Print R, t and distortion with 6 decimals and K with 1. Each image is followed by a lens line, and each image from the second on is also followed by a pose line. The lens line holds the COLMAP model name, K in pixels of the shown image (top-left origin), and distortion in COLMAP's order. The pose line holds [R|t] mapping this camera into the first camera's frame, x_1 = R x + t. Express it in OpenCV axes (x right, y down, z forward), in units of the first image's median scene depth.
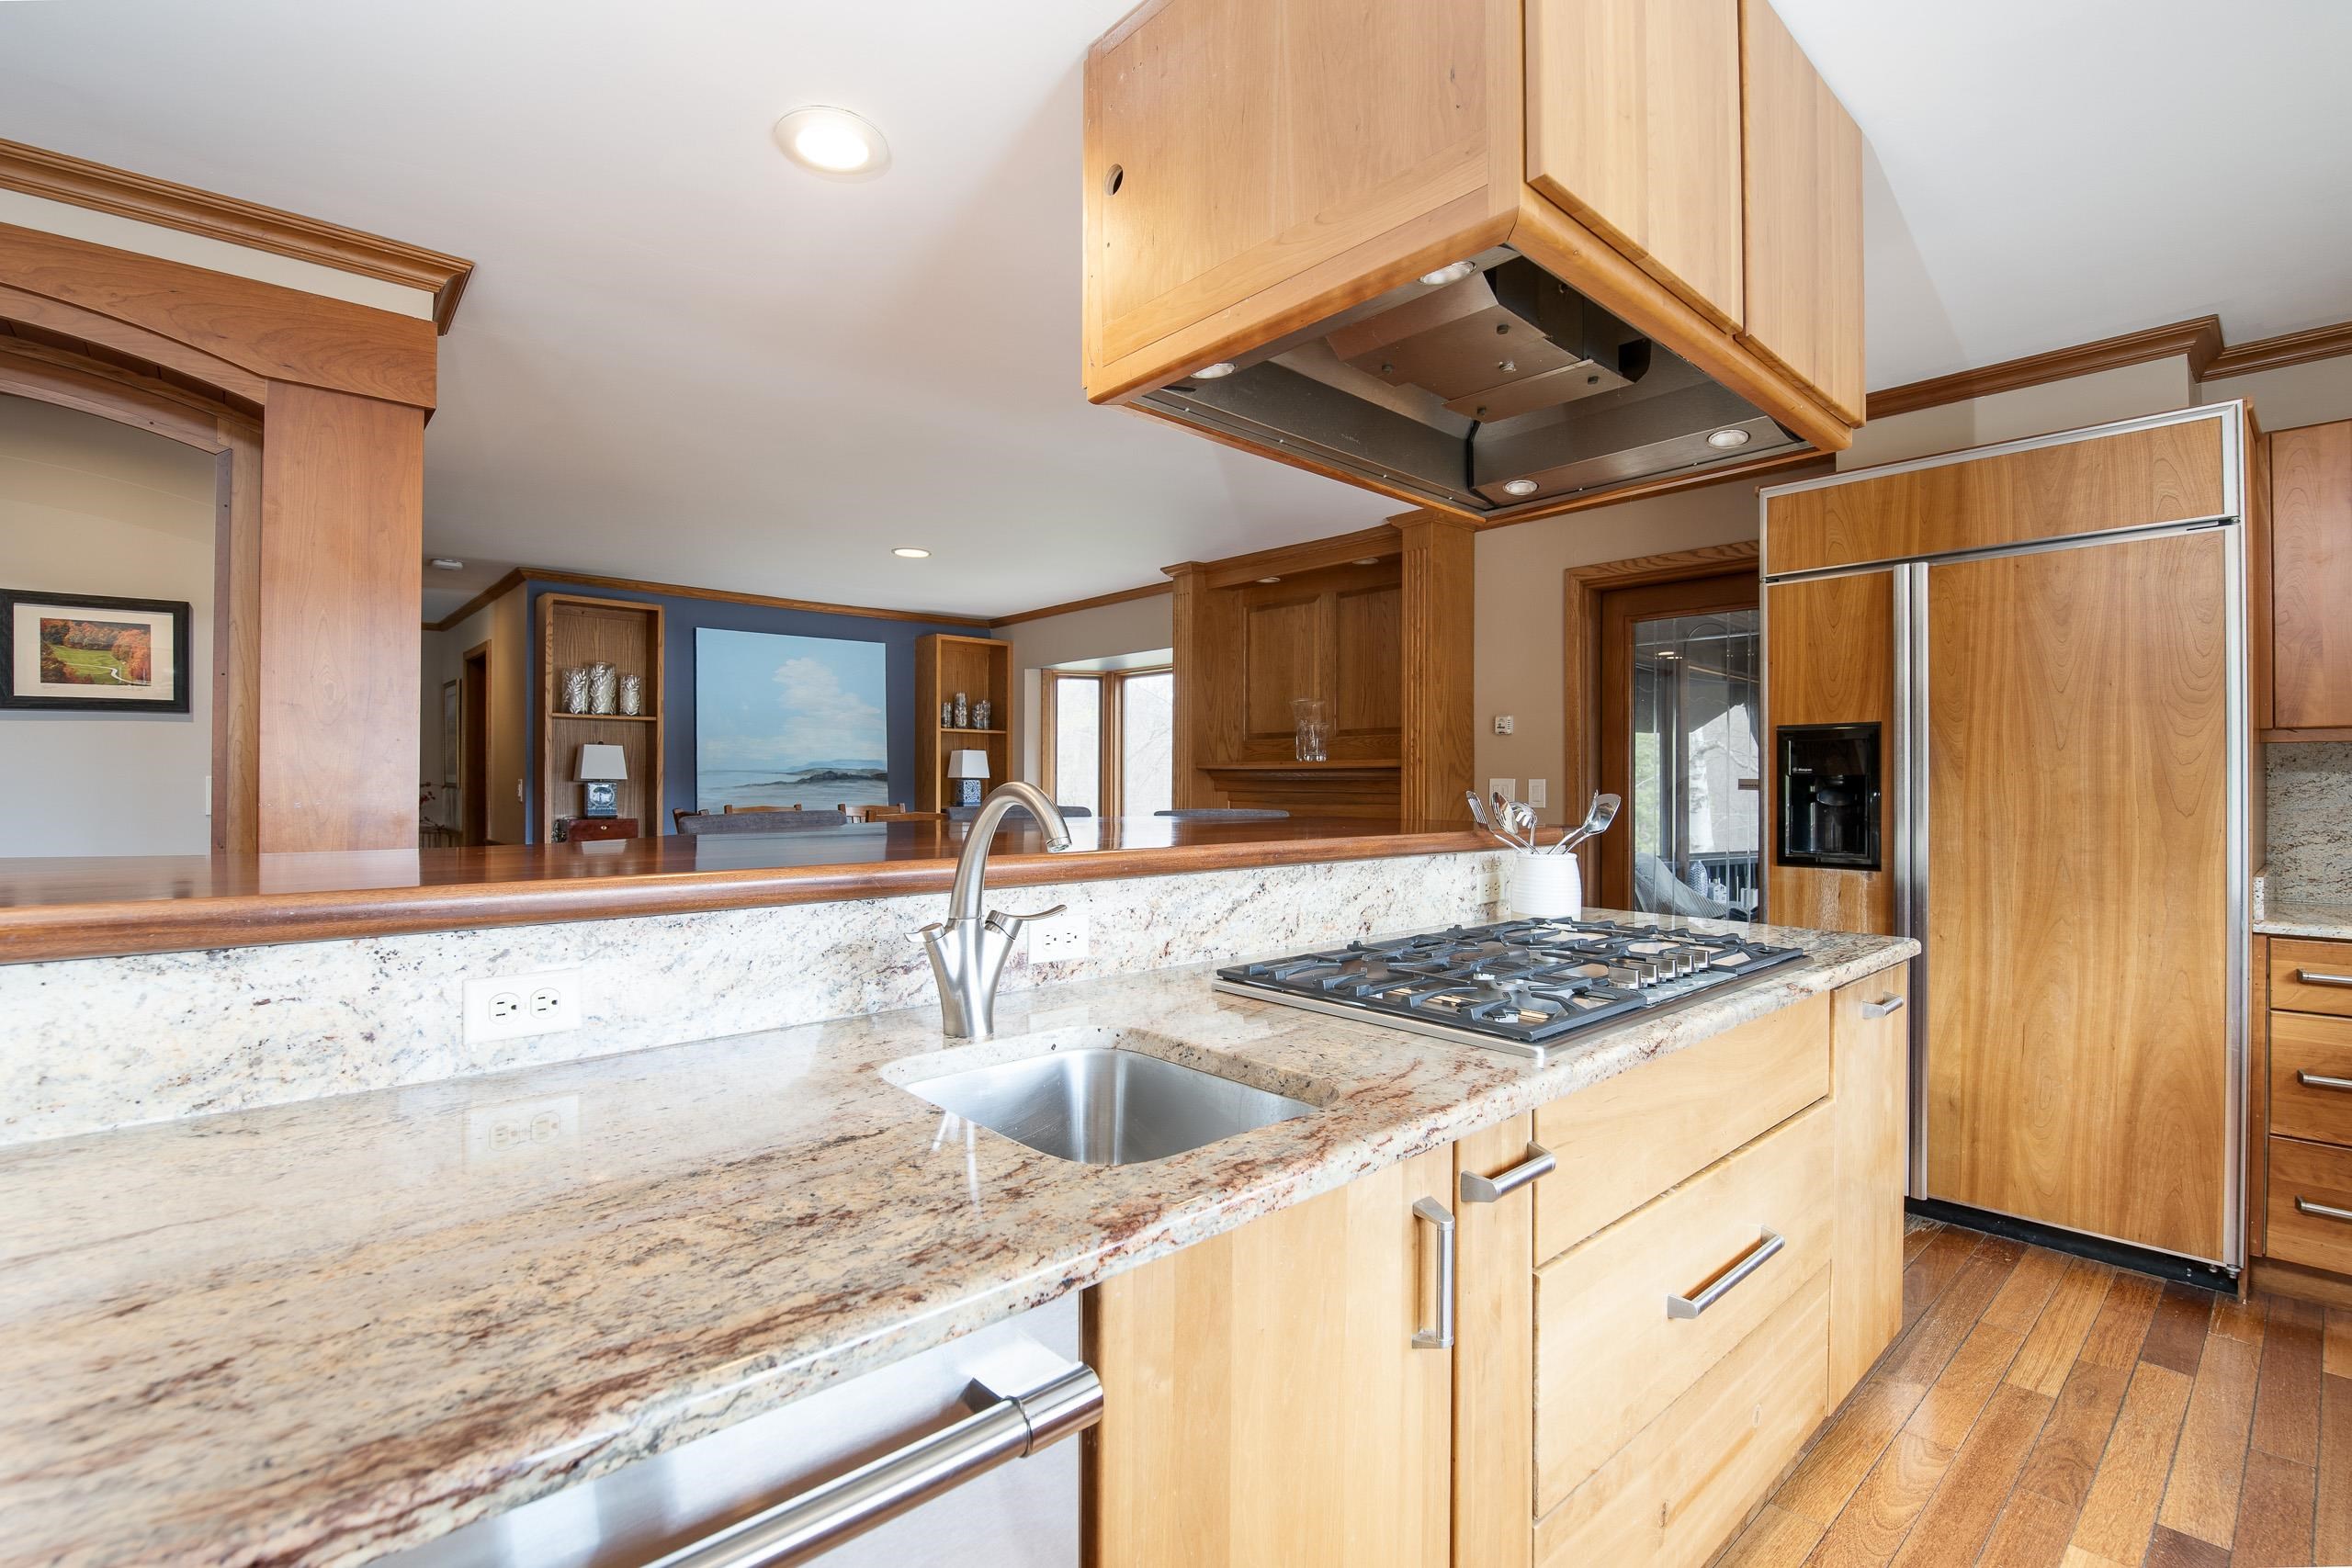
lens RADIAL K [[1053.1, 0, 1179.7], [0, 1053.1, 777.2], [0, 0, 1]] dist [0.000829, -0.011406]
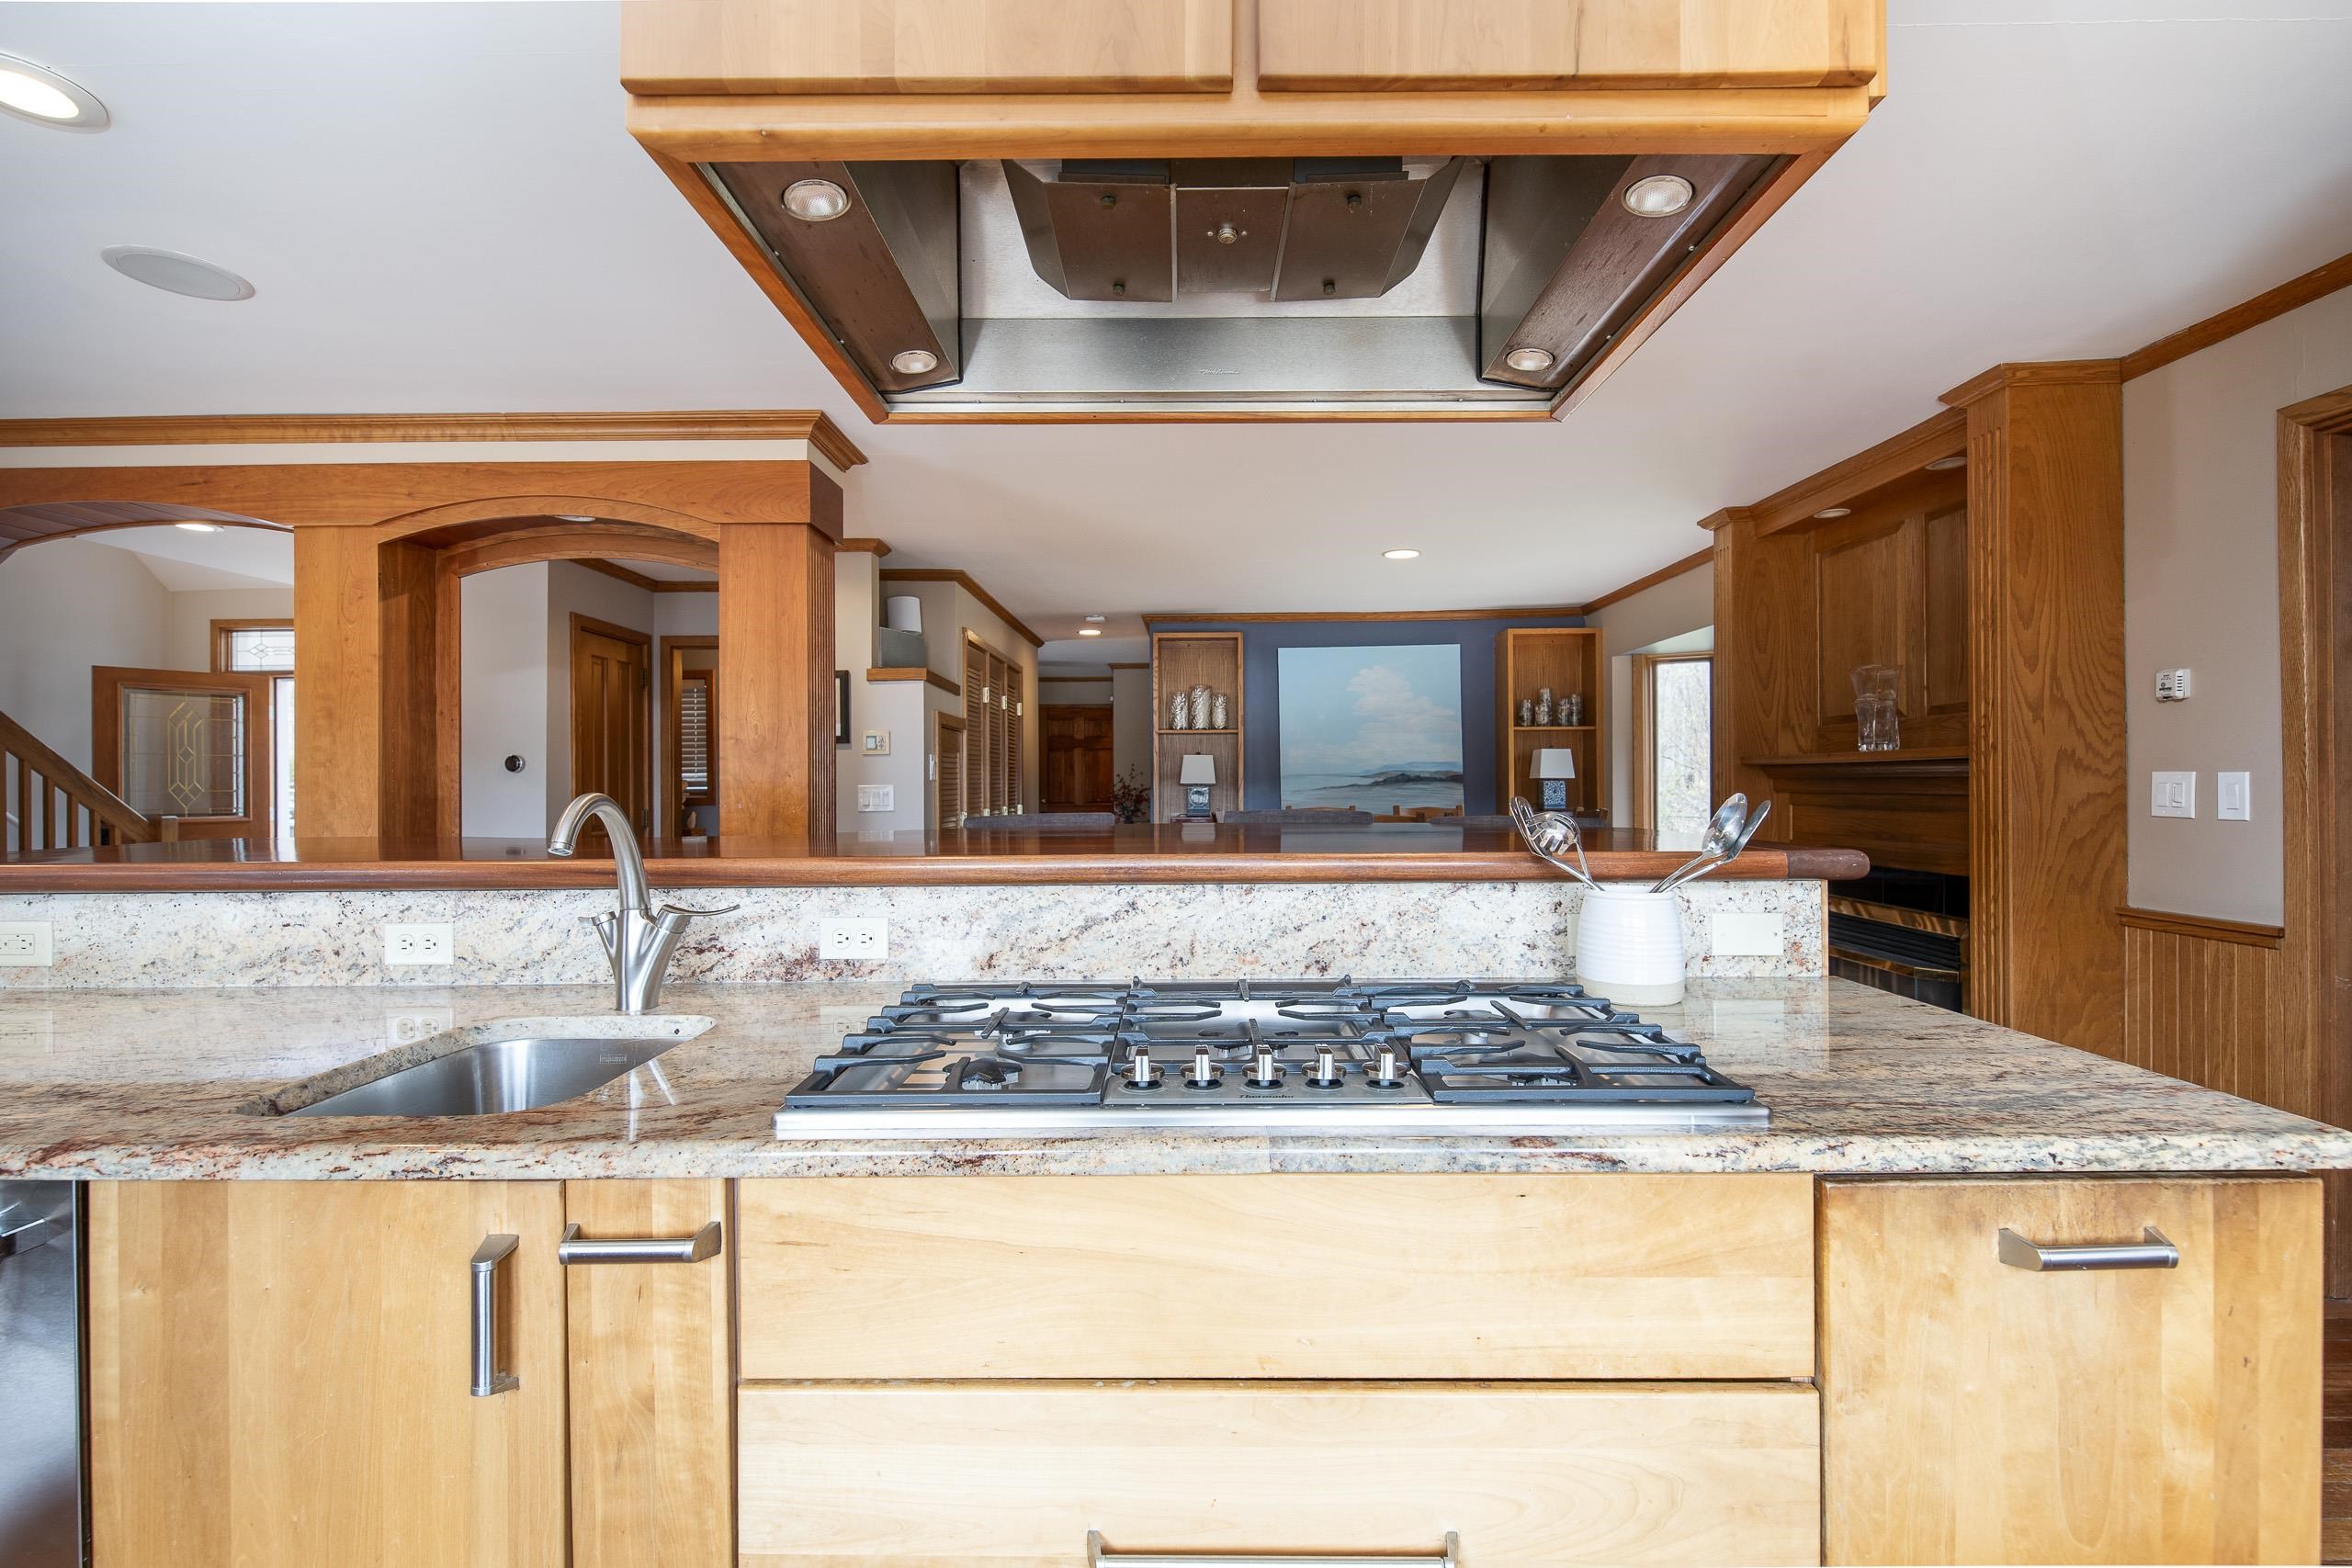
lens RADIAL K [[1030.2, 0, 1176.0], [0, 1030.2, 784.0], [0, 0, 1]] dist [0.004249, -0.000123]
pose [[0.737255, -0.008681, -0.675558, 0.512348], [0.012930, 0.999916, 0.001261, 0.000599], [0.675490, -0.009665, 0.737306, 0.283901]]
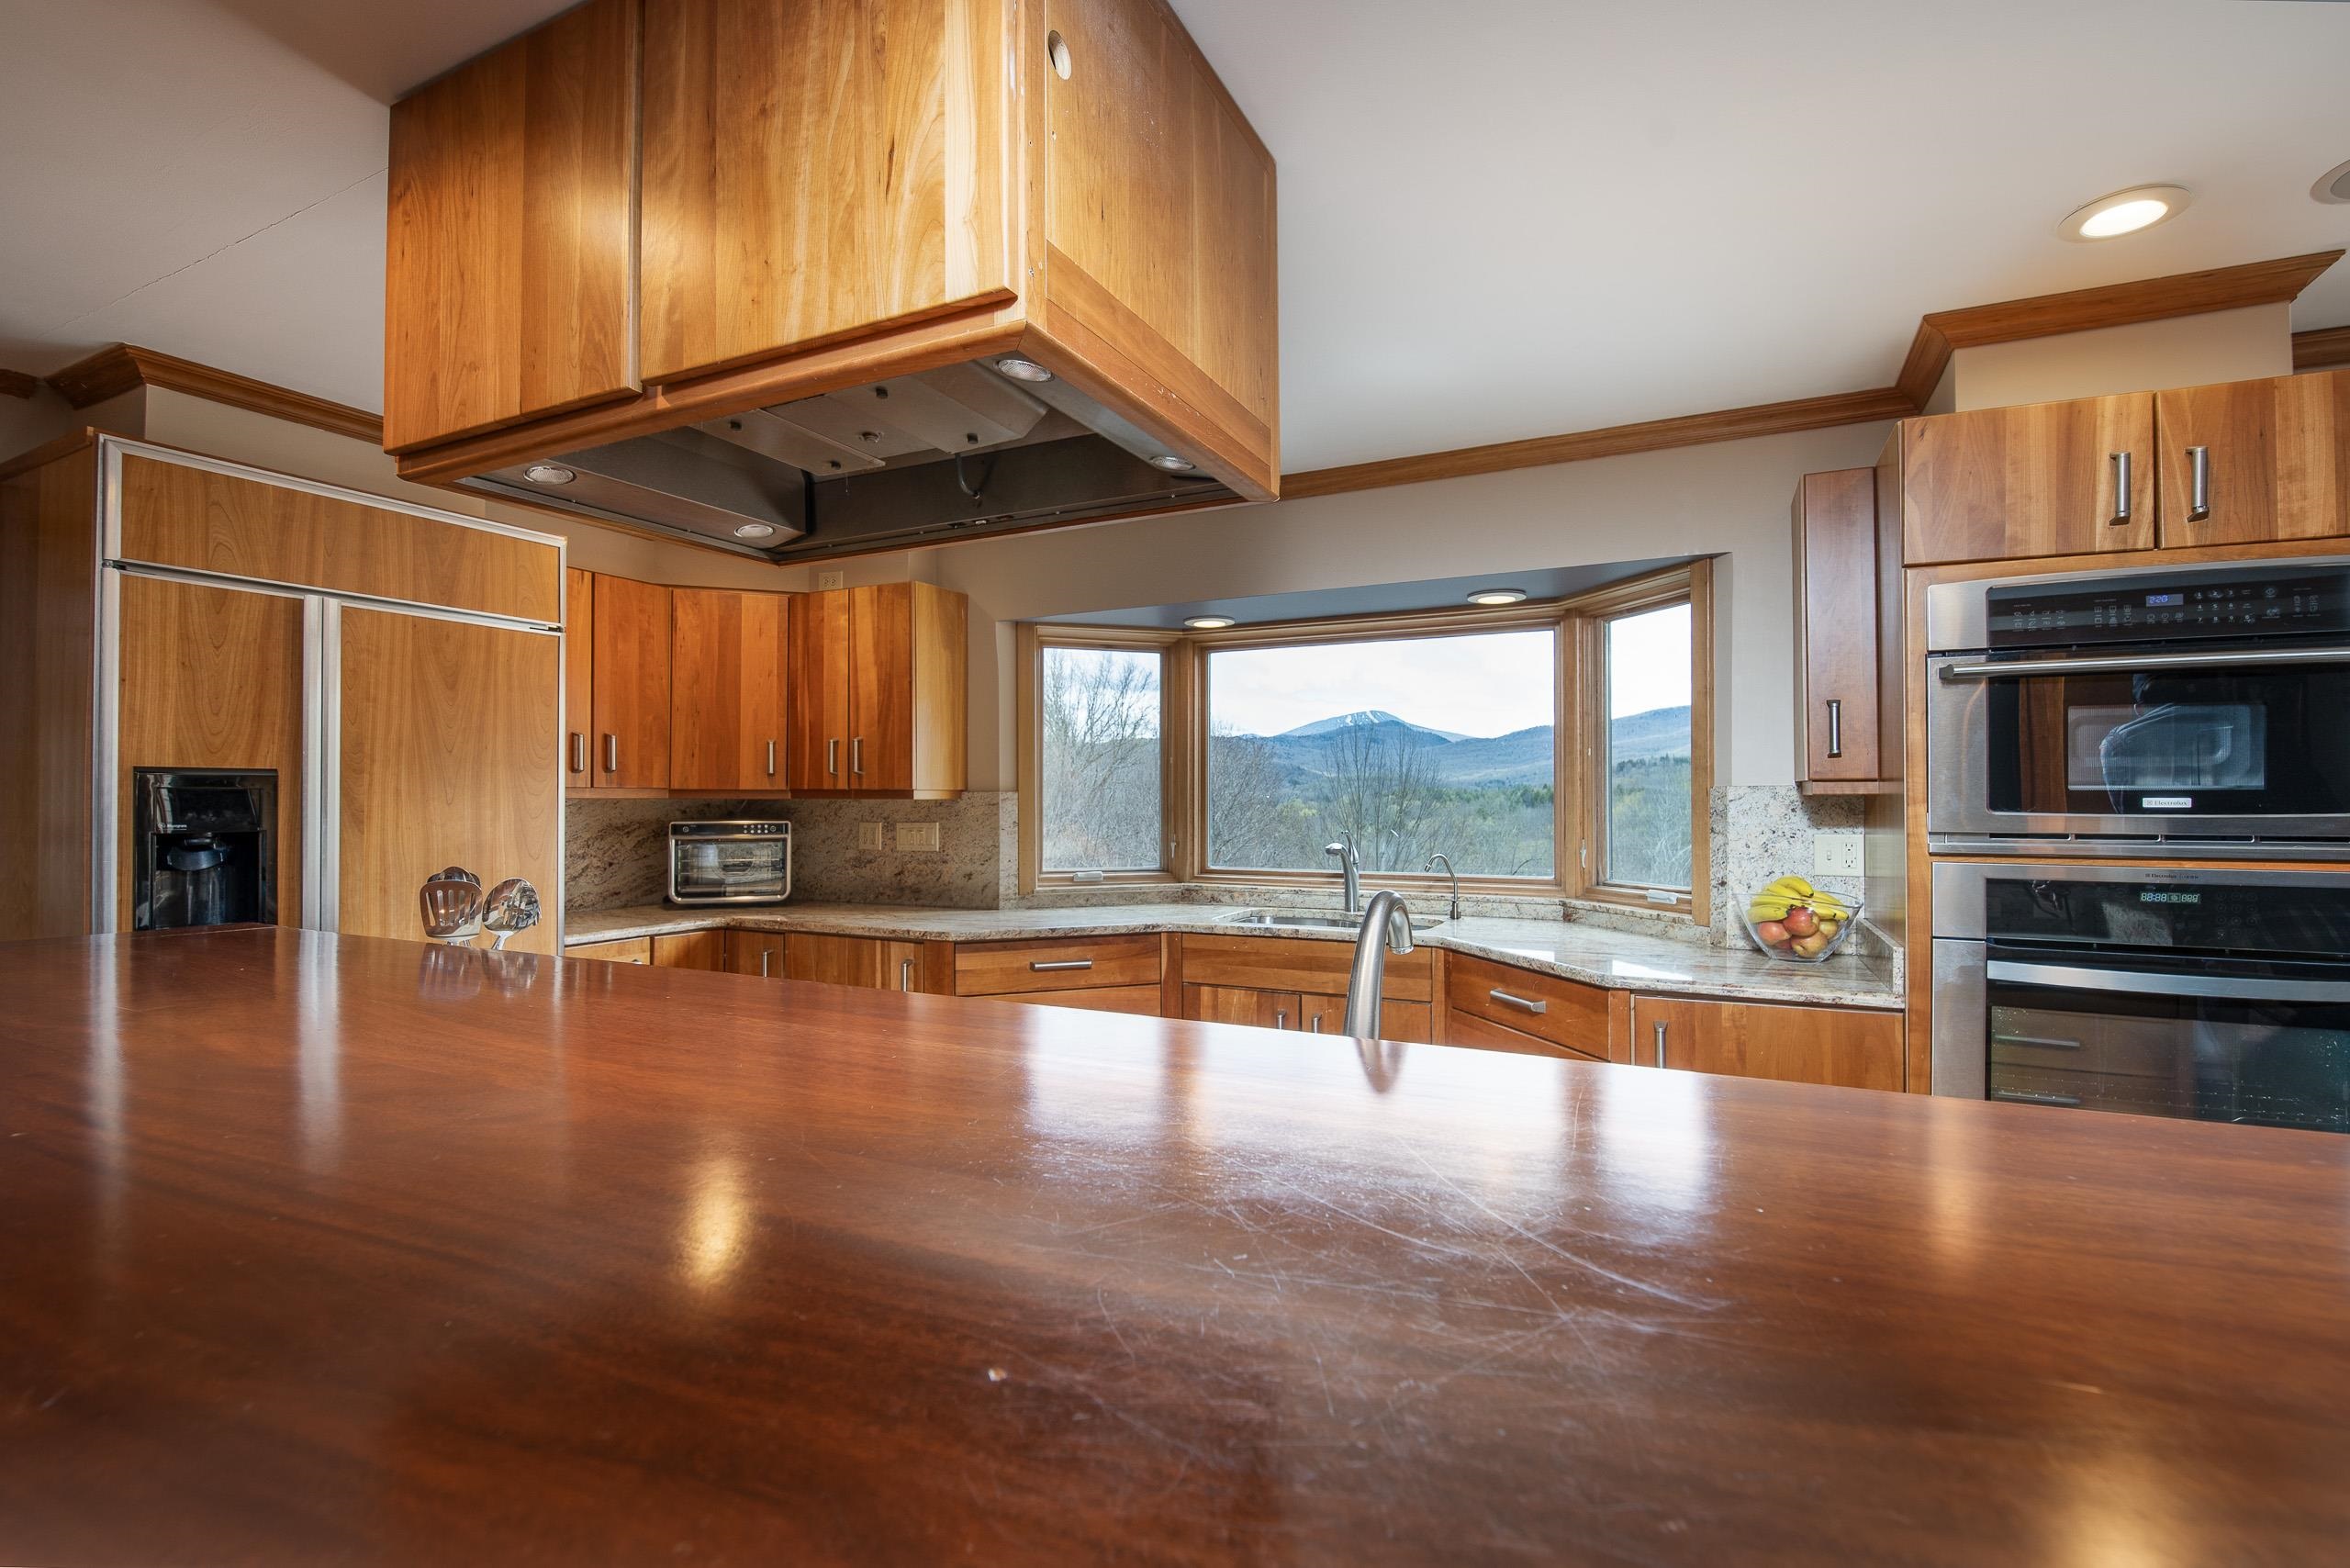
lens RADIAL K [[1070.4, 0, 1149.7], [0, 1070.4, 776.1], [0, 0, 1]] dist [0.002207, -0.013235]
pose [[-0.361774, 0.018233, 0.932087, -0.460246], [-0.006008, 0.999742, -0.021889, -0.036652], [-0.932246, -0.013519, -0.361572, 0.736571]]
